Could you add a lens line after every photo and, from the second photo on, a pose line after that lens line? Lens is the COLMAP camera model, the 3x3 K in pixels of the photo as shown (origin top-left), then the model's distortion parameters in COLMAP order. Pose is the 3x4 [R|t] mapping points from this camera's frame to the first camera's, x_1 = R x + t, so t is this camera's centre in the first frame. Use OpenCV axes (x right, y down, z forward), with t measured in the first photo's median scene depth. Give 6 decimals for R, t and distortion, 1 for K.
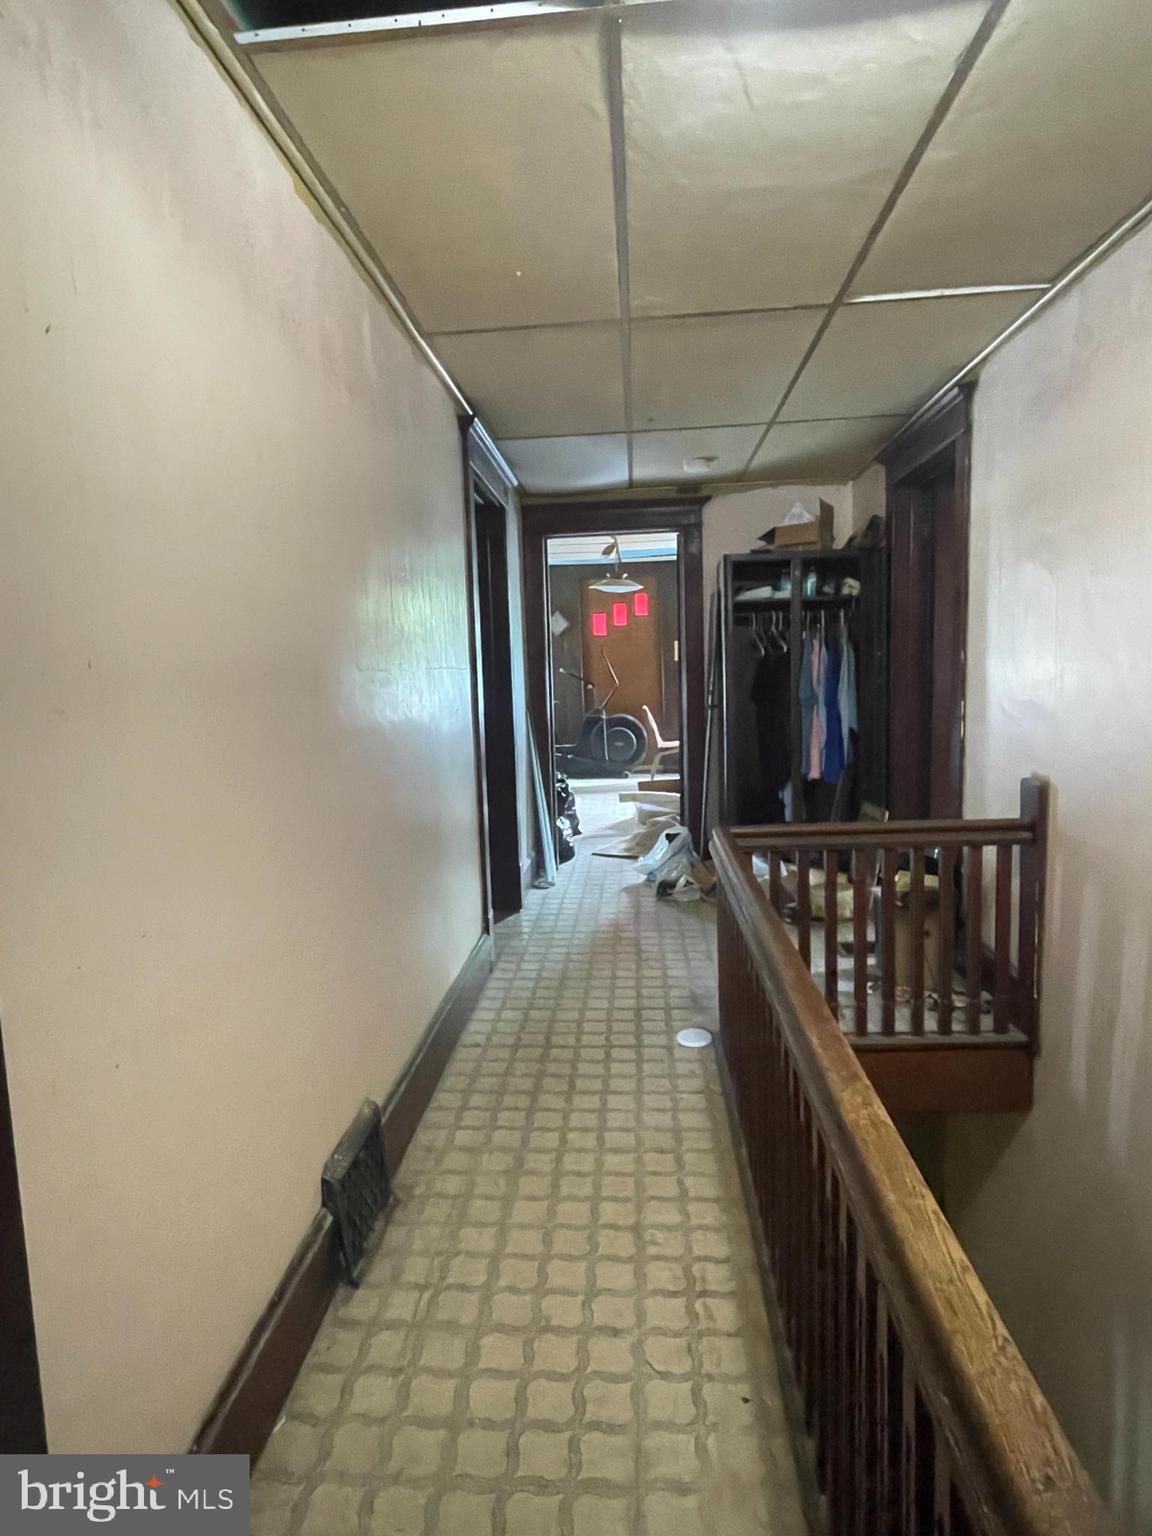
lens RADIAL K [[854.2, 0, 577.2], [0, 854.2, 765.5], [0, 0, 1]] dist [-0.001074, -0.000211]
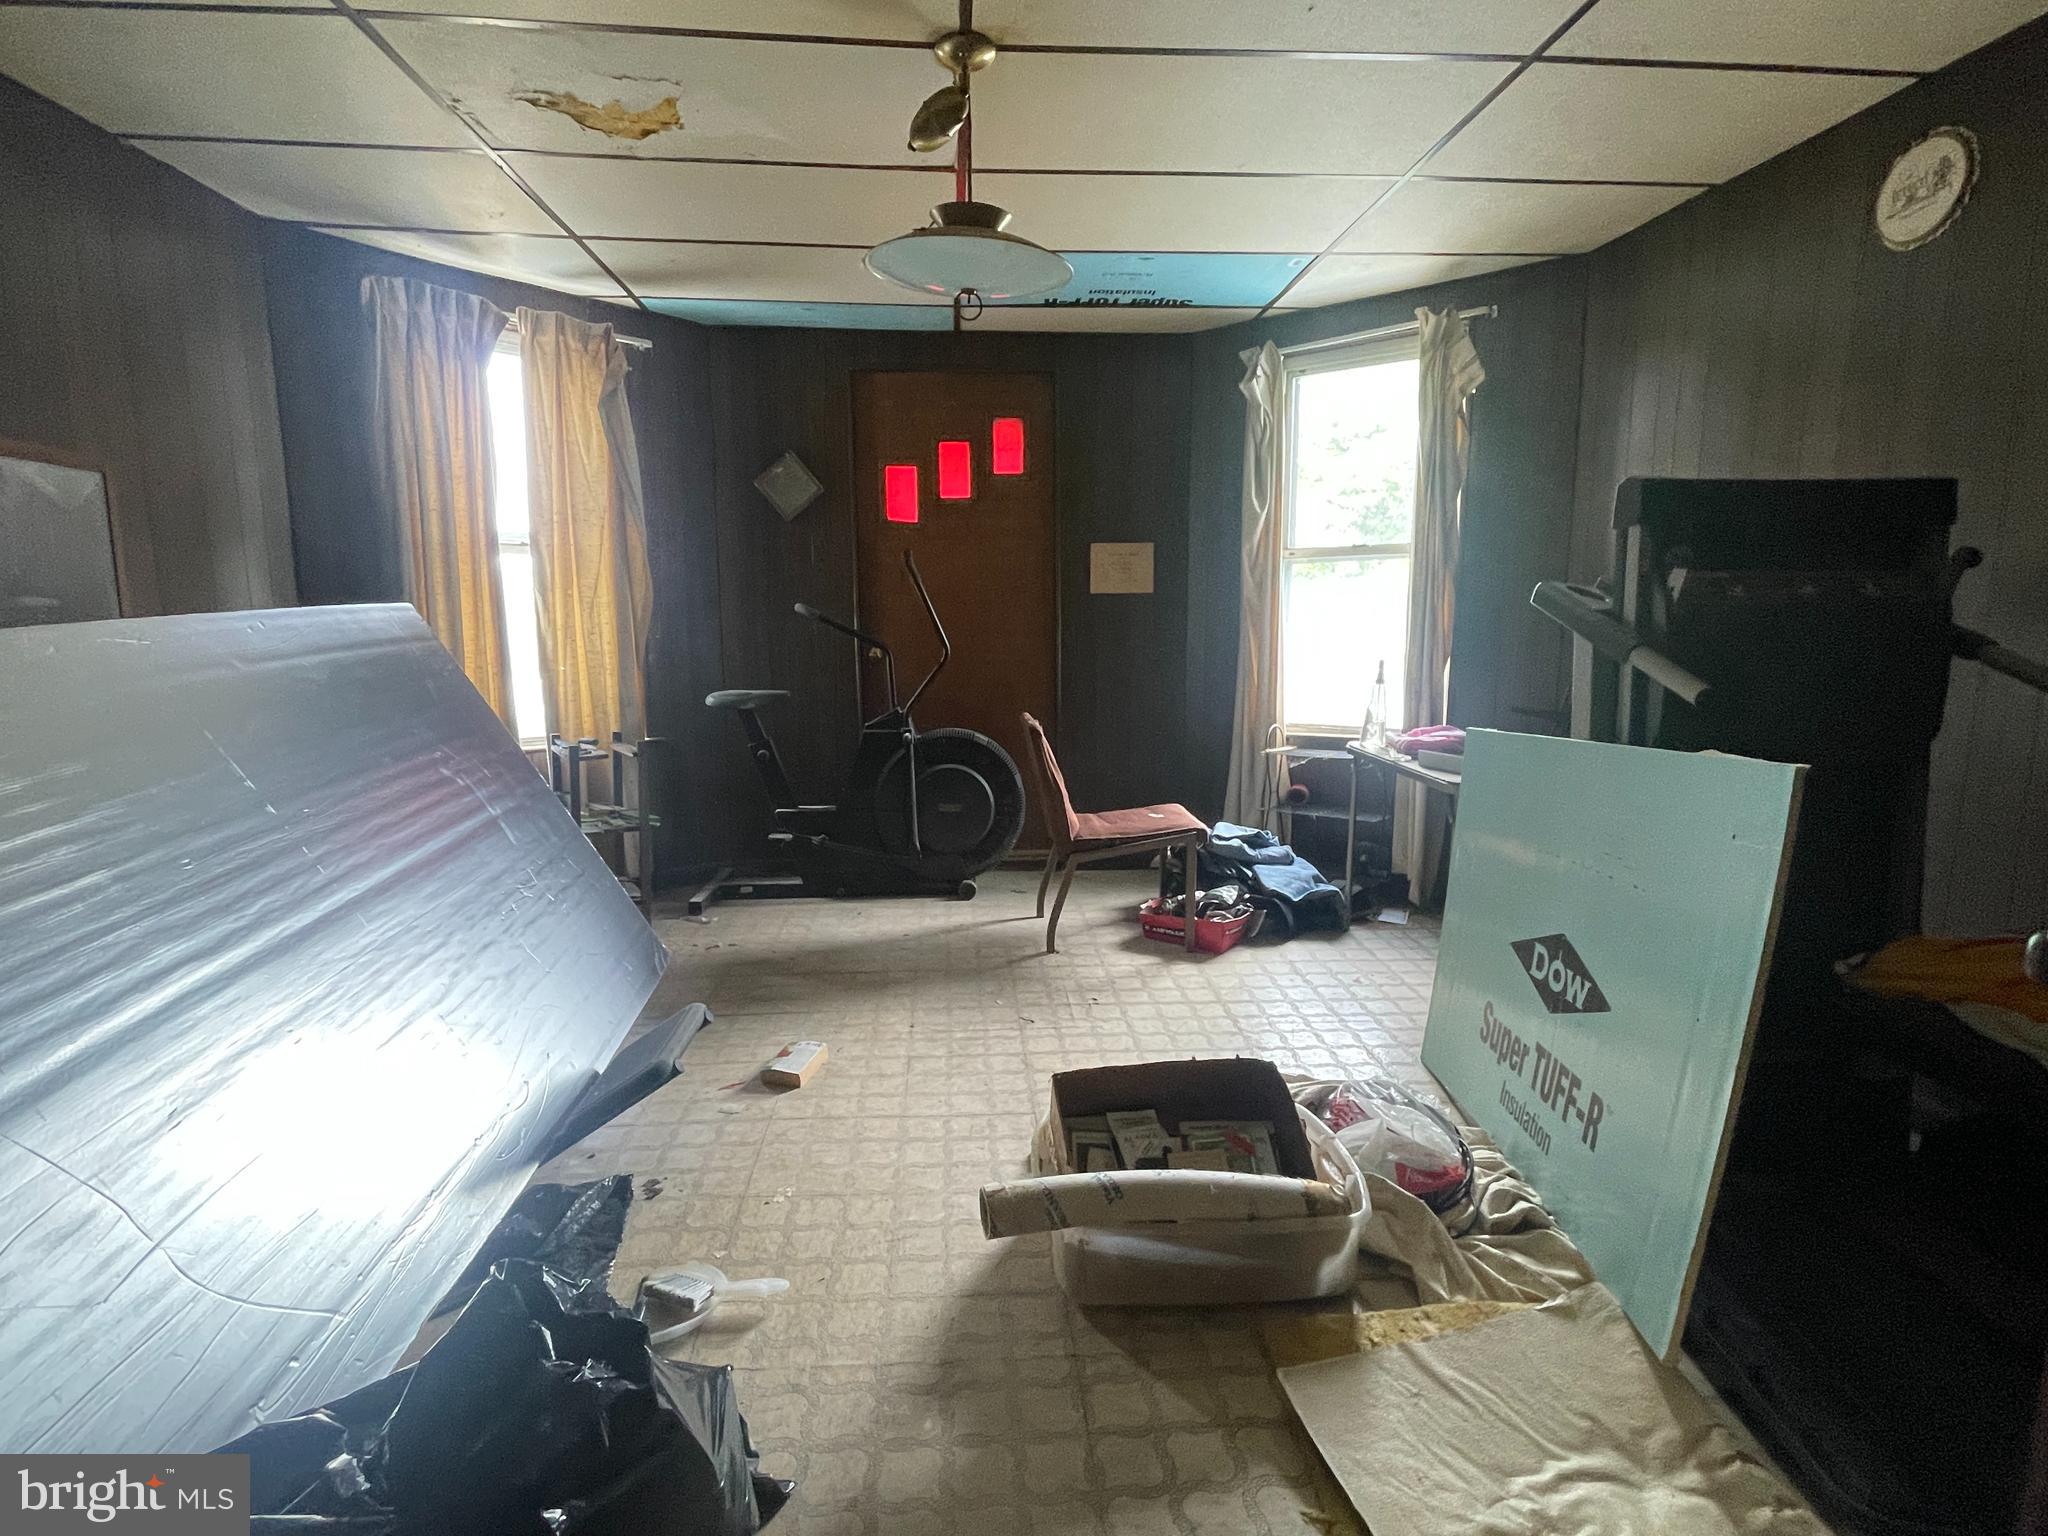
lens RADIAL K [[1020.6, 0, 1024.5], [0, 1020.6, 762.2], [0, 0, 1]] dist [-0.000224, -0.000002]
pose [[0.989675, 0.009926, 0.142983, 0.016451], [-0.012569, 0.999766, 0.017589, -0.053154], [-0.142775, -0.019205, 0.989569, 0.545550]]
